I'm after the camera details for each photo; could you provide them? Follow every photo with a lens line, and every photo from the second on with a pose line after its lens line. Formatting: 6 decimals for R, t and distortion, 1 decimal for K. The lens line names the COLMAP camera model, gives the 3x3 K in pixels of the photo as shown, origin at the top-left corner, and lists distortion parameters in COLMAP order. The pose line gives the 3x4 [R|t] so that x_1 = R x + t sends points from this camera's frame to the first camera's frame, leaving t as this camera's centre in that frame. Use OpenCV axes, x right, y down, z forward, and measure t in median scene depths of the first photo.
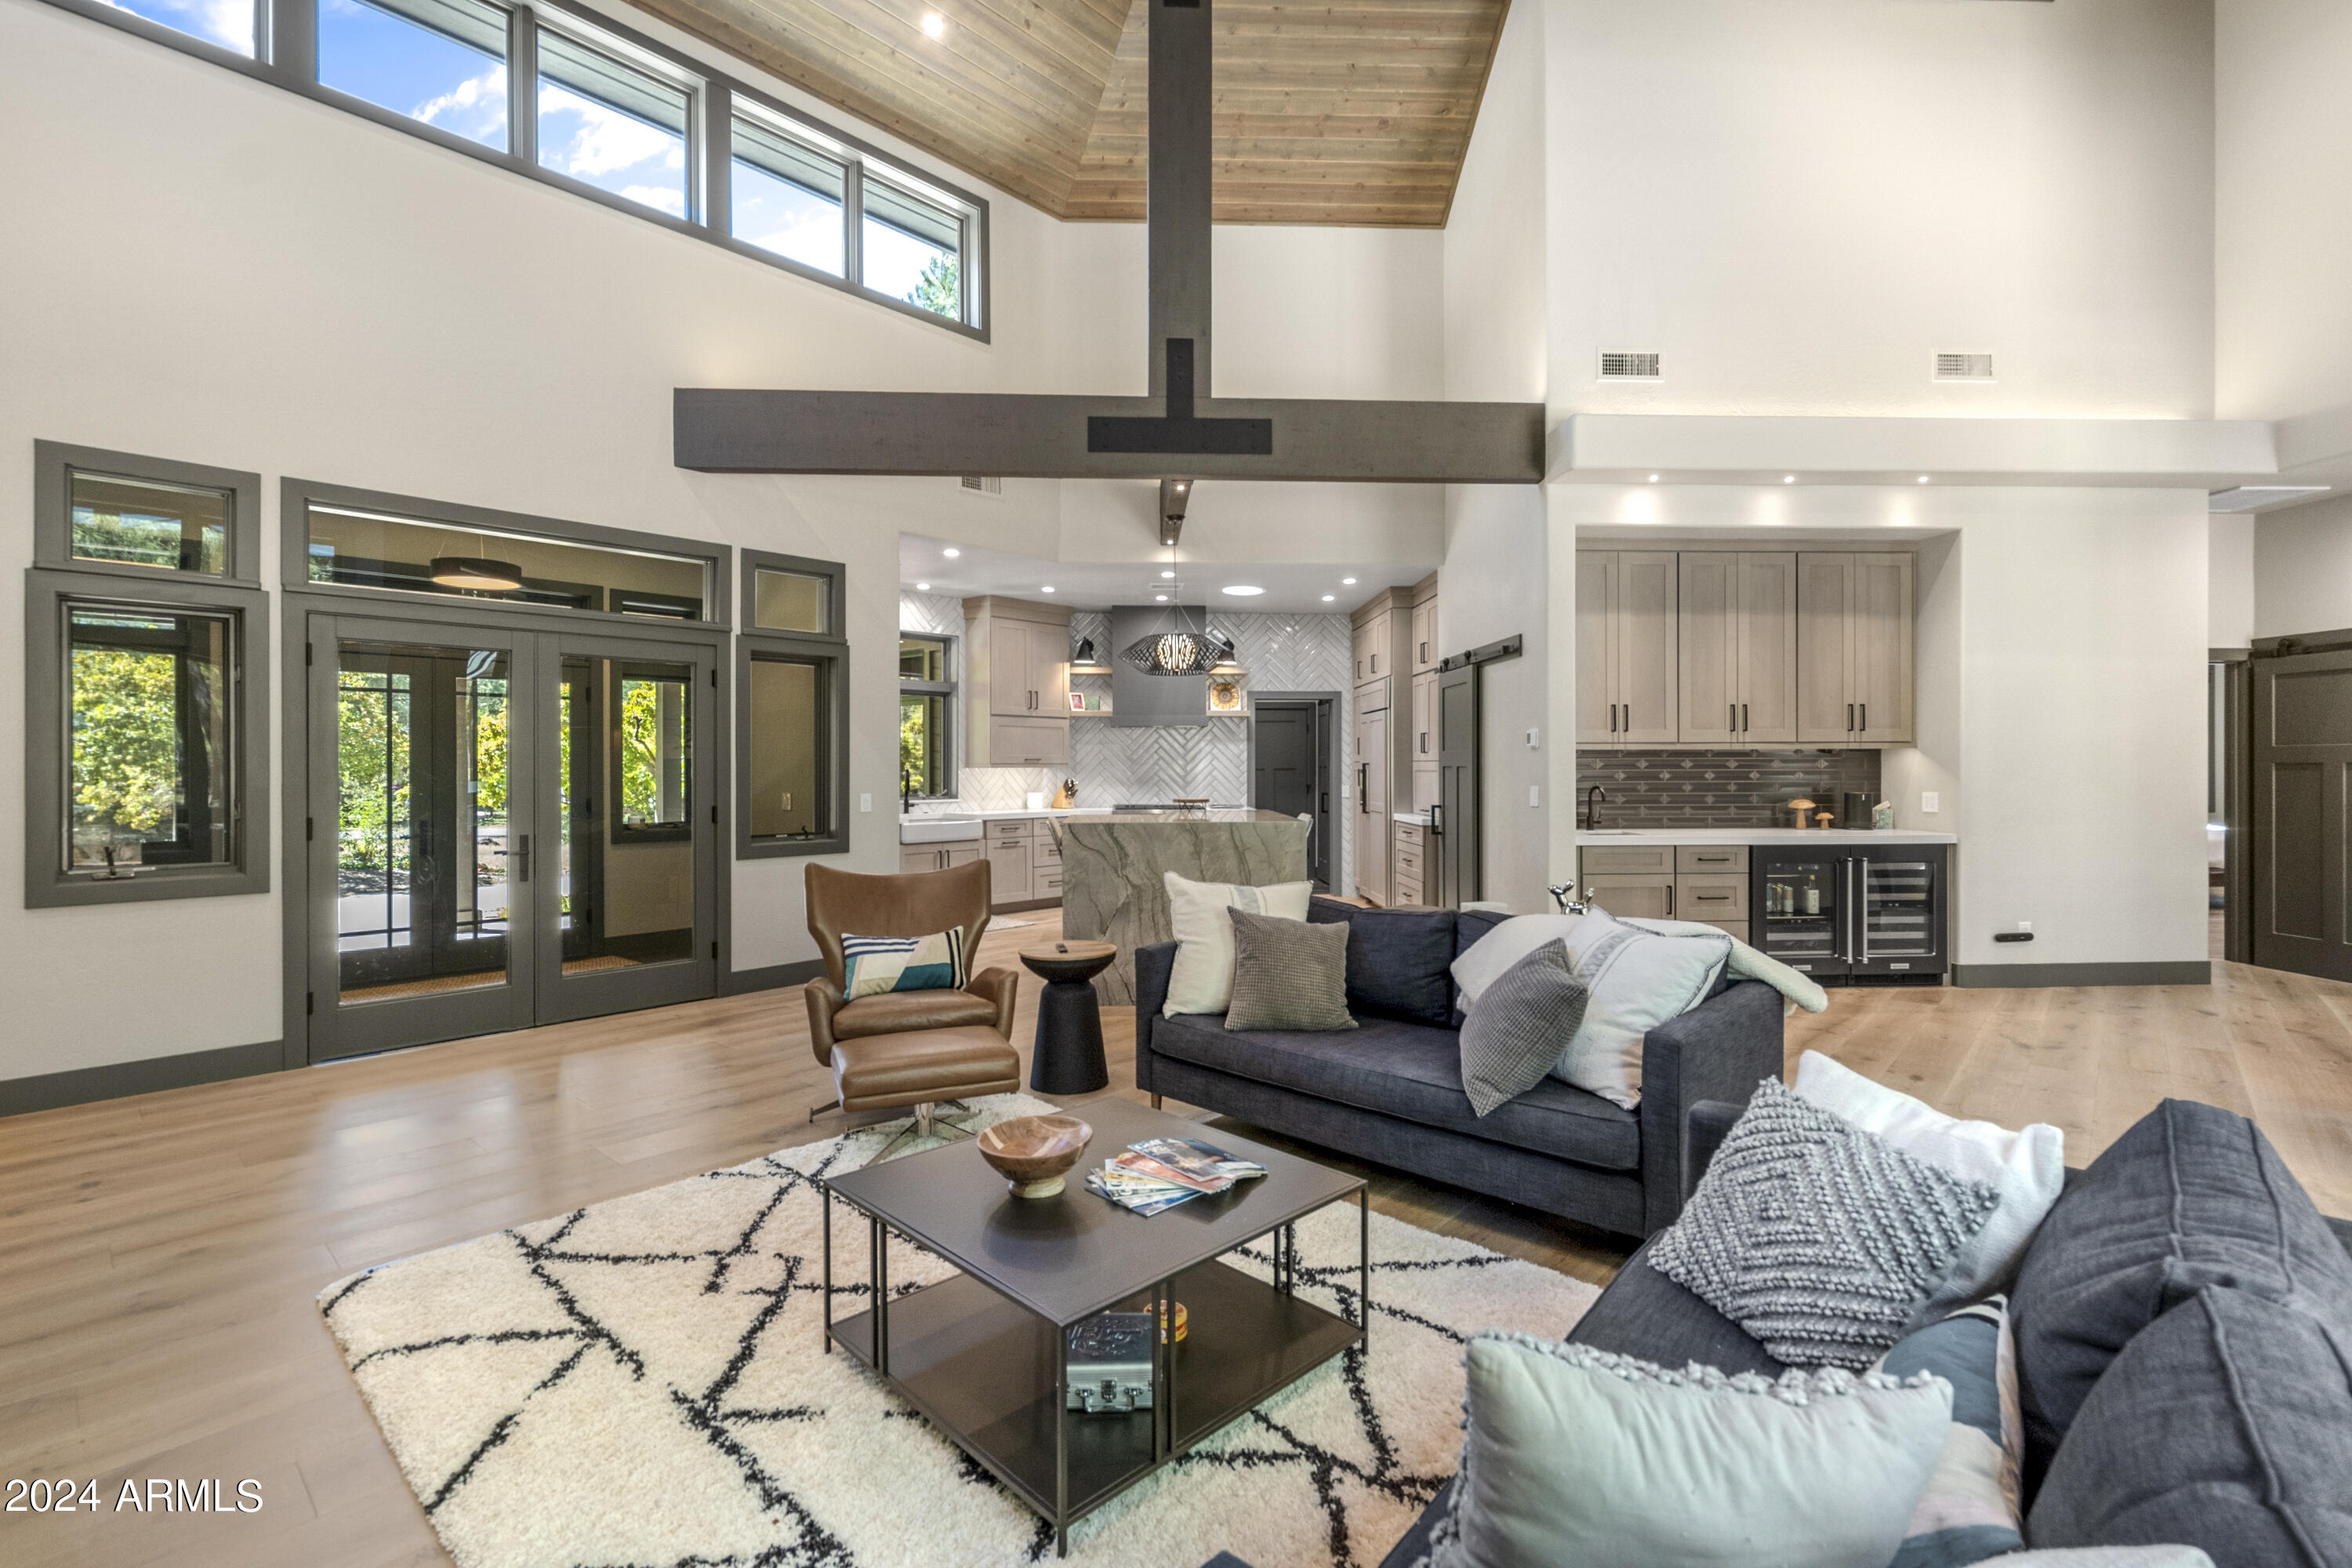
lens RADIAL K [[1048.7, 0, 1175.4], [0, 1048.7, 772.9], [0, 0, 1]] dist [0.001329, 0.000028]
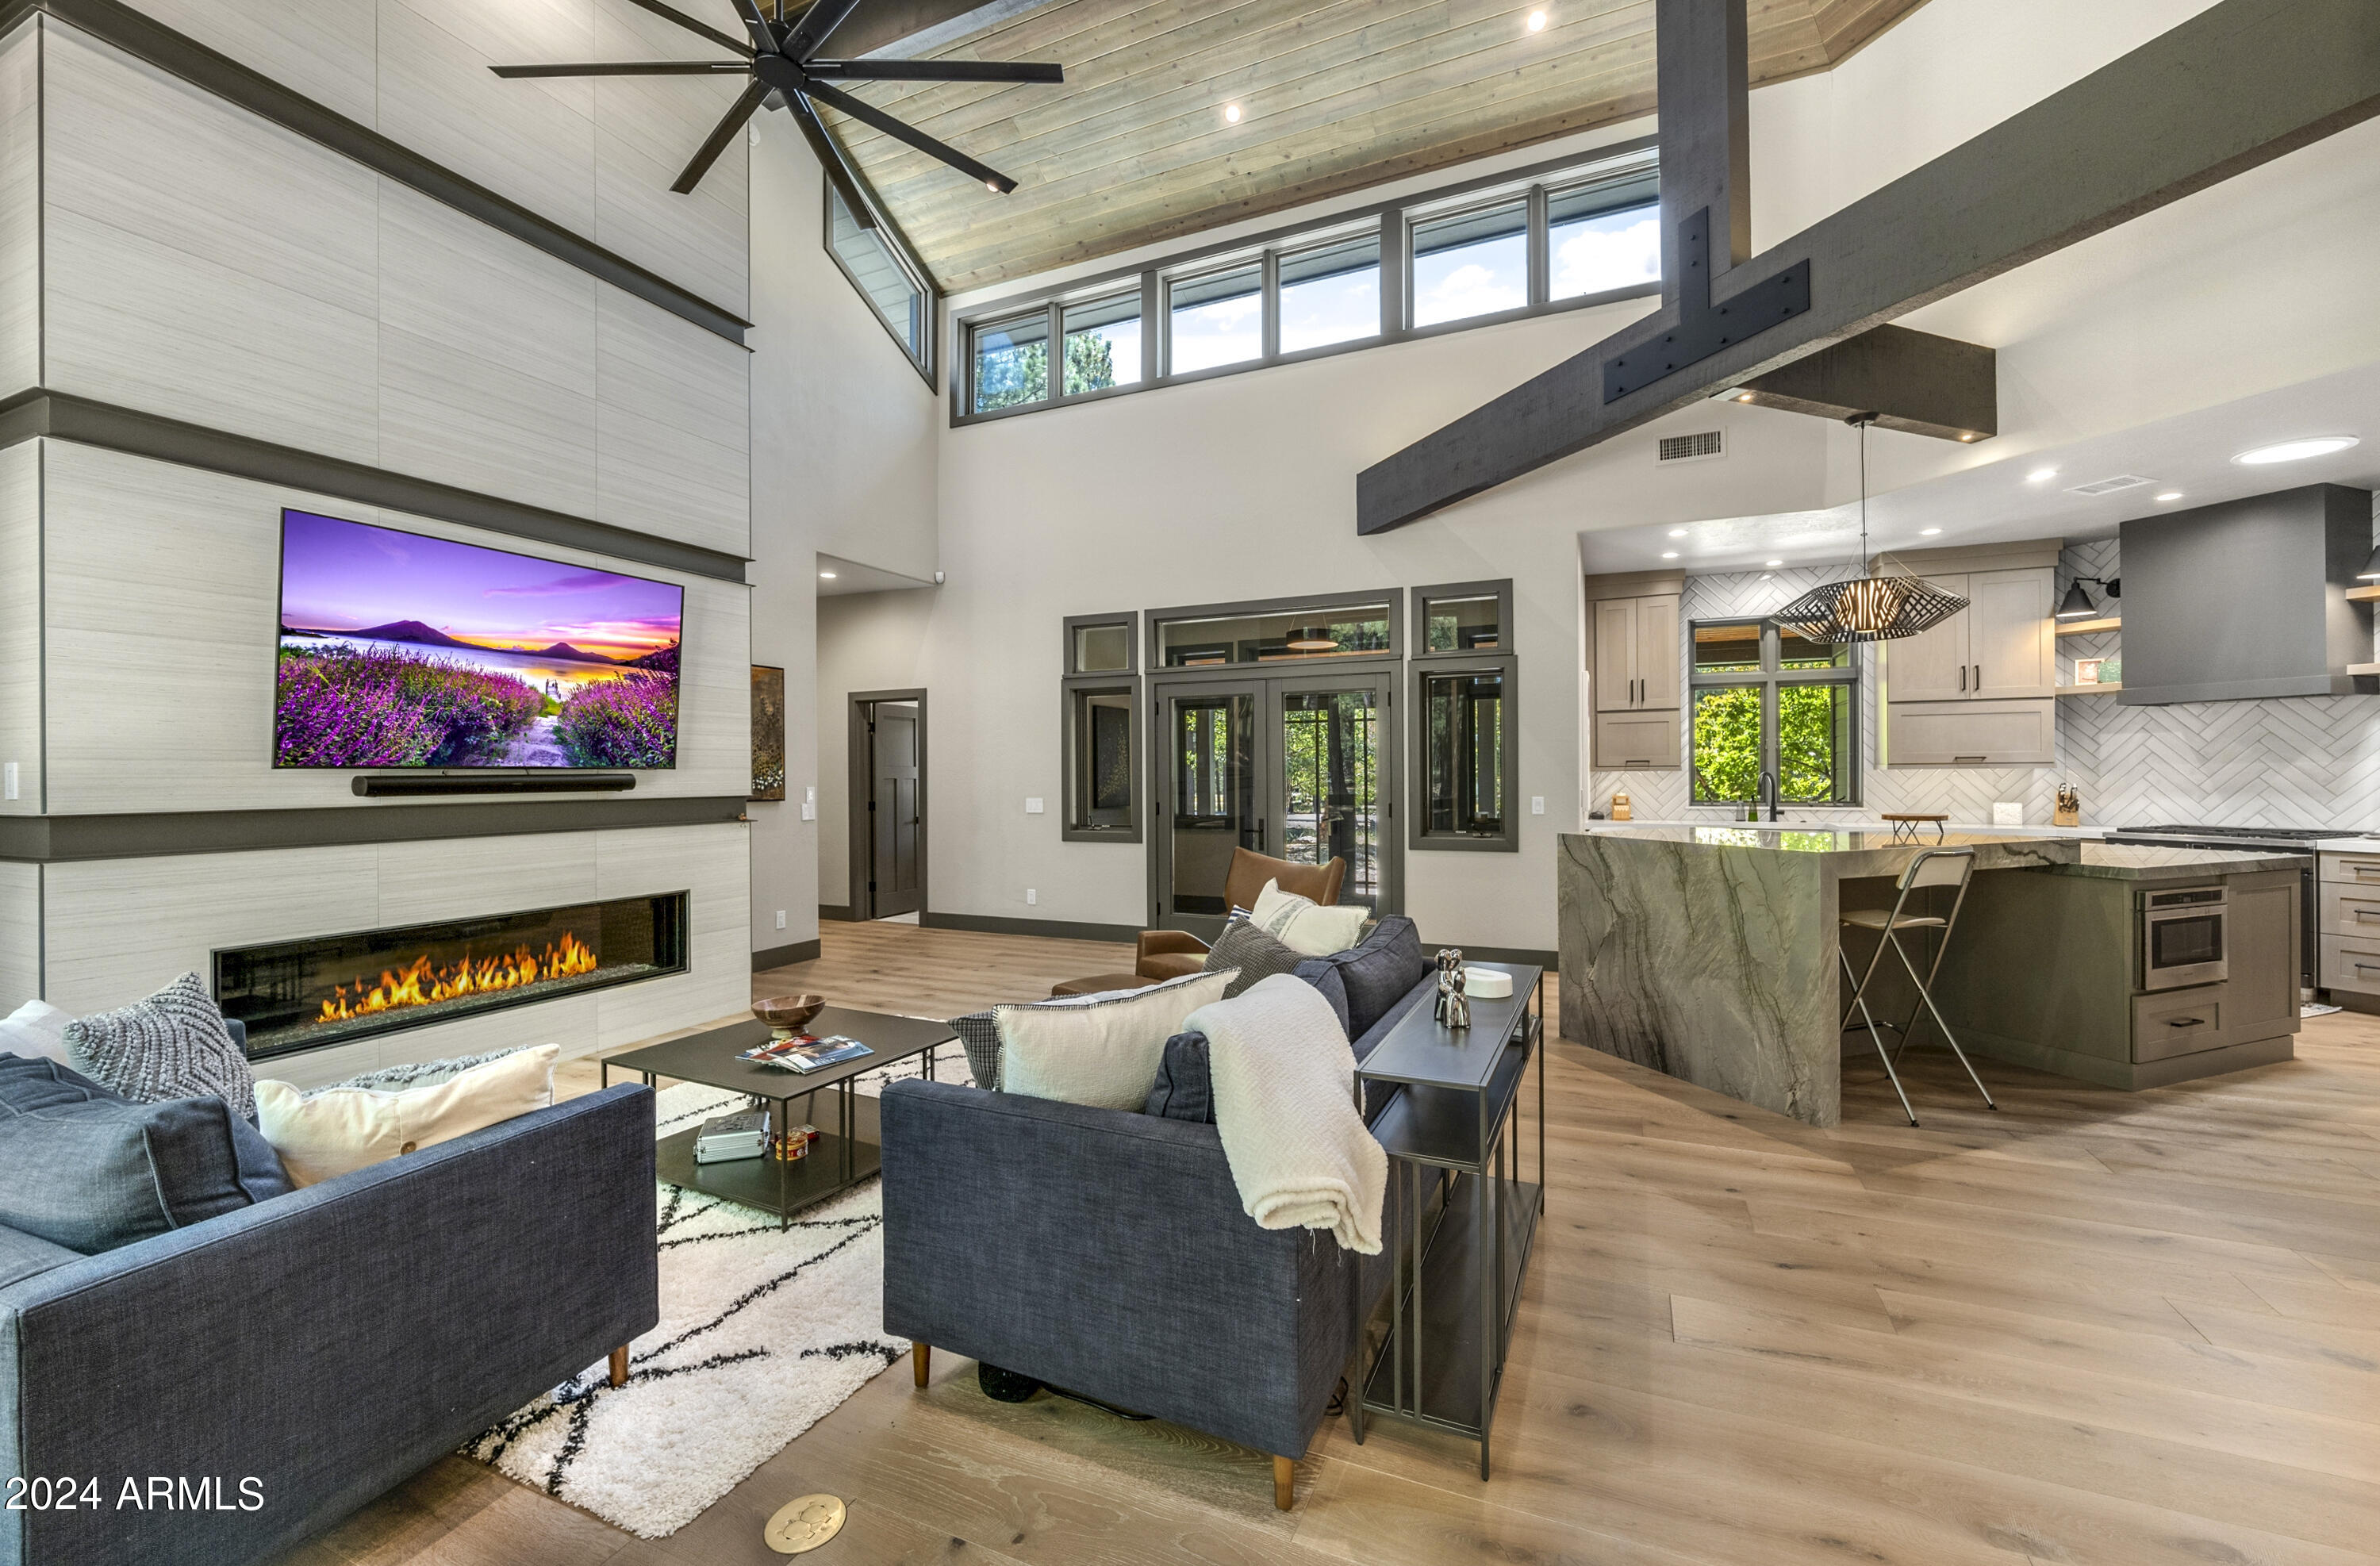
lens RADIAL K [[976.9, 0, 1190.4], [0, 976.9, 774.8], [0, 0, 1]] dist [-0.001782, -0.000126]
pose [[0.311807, 0.000748, -0.950145, 0.584776], [0.000949, 0.999999, 0.001099, -0.003318], [0.950145, -0.001244, 0.311806, 0.434852]]
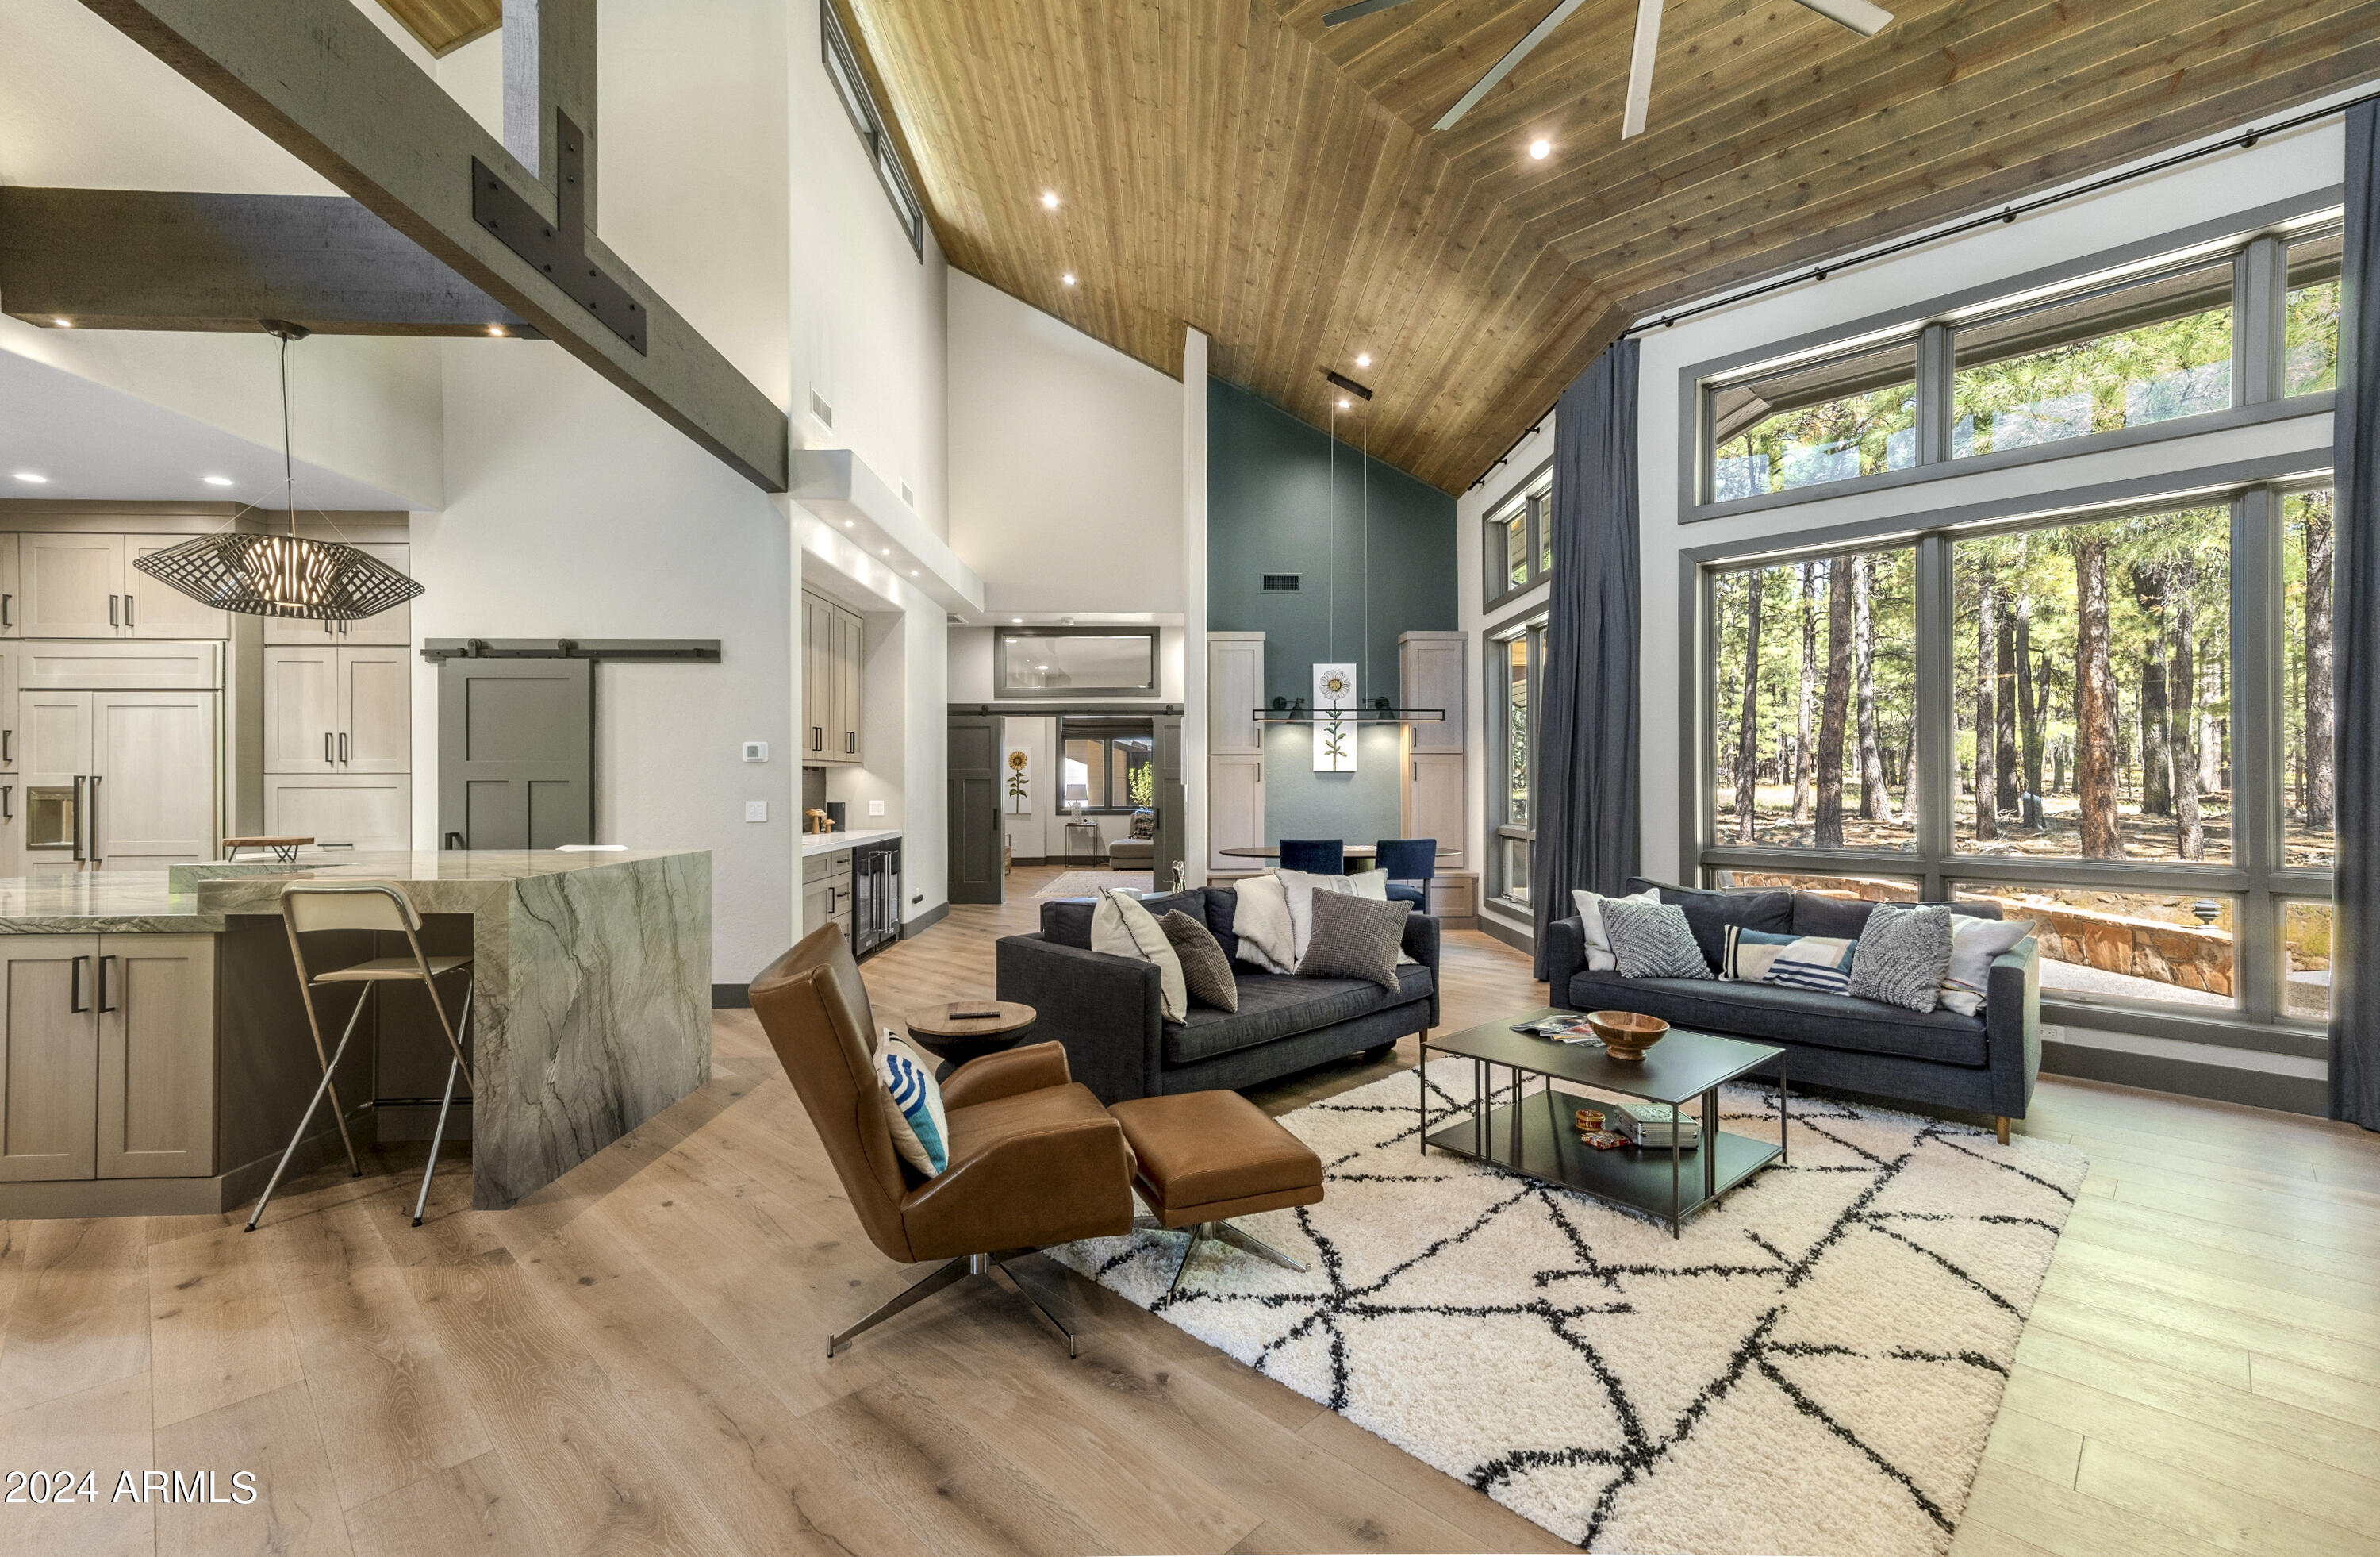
lens RADIAL K [[1015.7, 0, 1190.0], [0, 1015.7, 778.5], [0, 0, 1]] dist [0.030652, -0.000023]
pose [[0.035851, 0.004391, 0.999348, -0.635028], [0.007003, 0.999965, -0.004645, -0.000891], [-0.999333, 0.007165, 0.035819, 0.612292]]
